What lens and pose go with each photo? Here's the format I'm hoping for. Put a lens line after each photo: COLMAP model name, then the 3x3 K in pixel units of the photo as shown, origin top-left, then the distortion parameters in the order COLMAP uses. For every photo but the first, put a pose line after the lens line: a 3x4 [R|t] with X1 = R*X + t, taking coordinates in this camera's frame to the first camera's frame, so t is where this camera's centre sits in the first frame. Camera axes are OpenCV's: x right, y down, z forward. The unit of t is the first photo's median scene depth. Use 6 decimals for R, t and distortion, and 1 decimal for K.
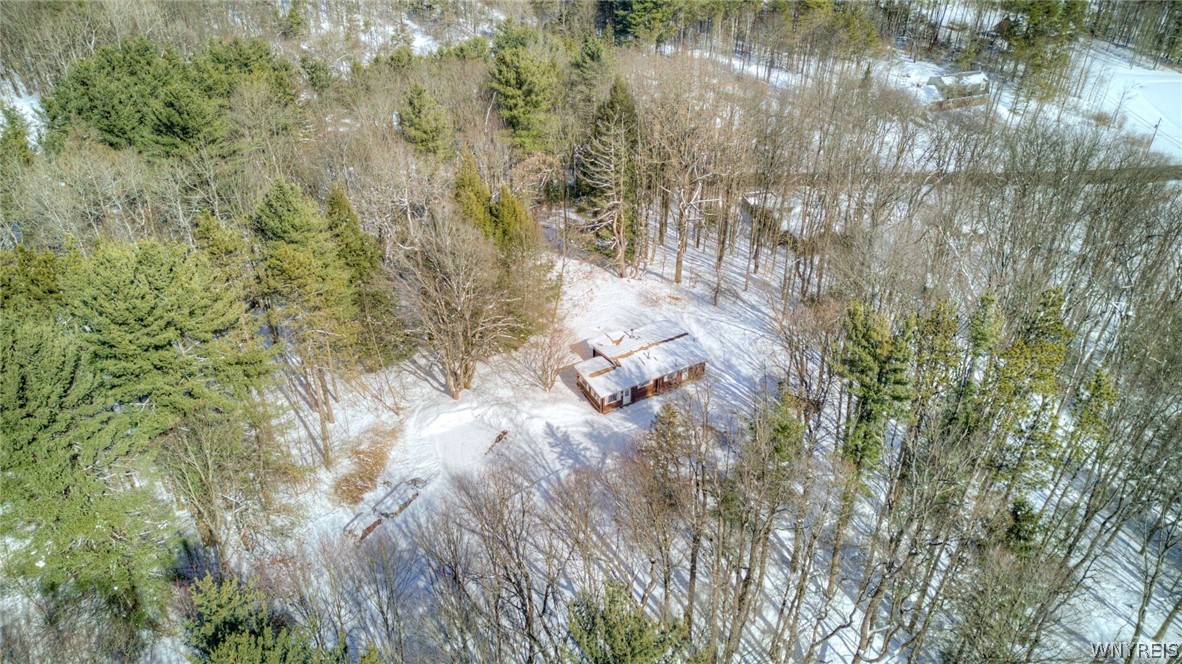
lens RADIAL K [[822.2, 0, 588.7], [0, 822.2, 339.3], [0, 0, 1]] dist [0.122134, -0.179949]
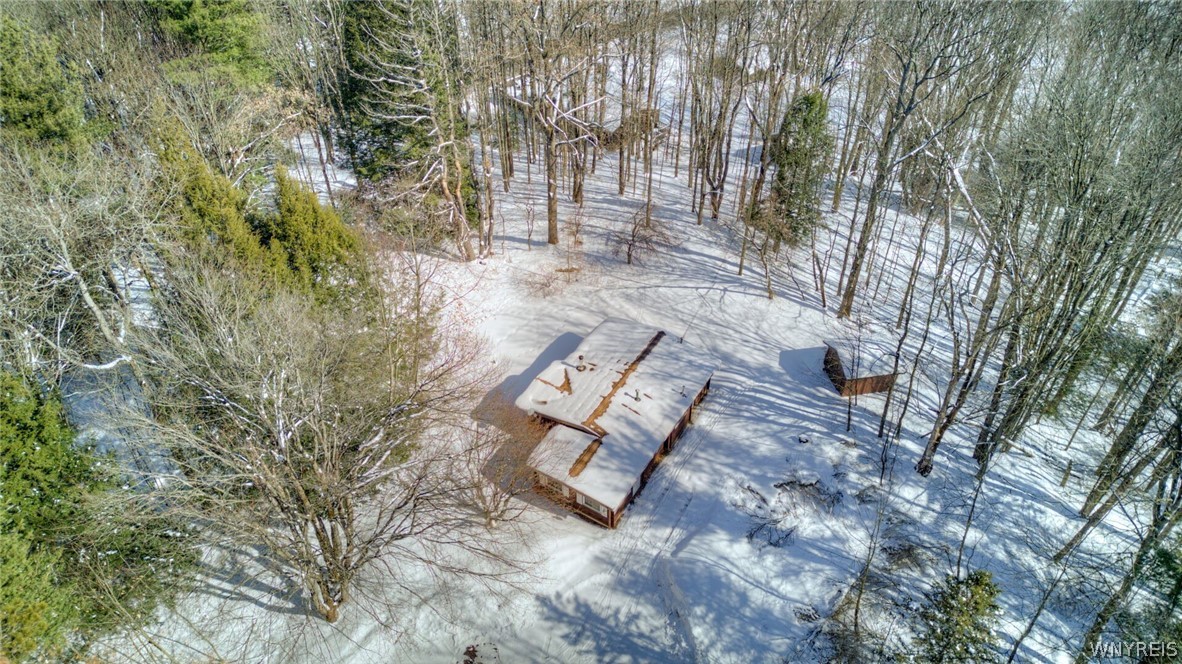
lens RADIAL K [[822.2, 0, 588.7], [0, 822.2, 339.3], [0, 0, 1]] dist [0.122134, -0.179949]
pose [[0.879274, -0.324878, 0.348326, -0.143962], [0.278889, 0.943976, 0.176437, -0.128379], [-0.386132, -0.057992, 0.920619, 0.484647]]
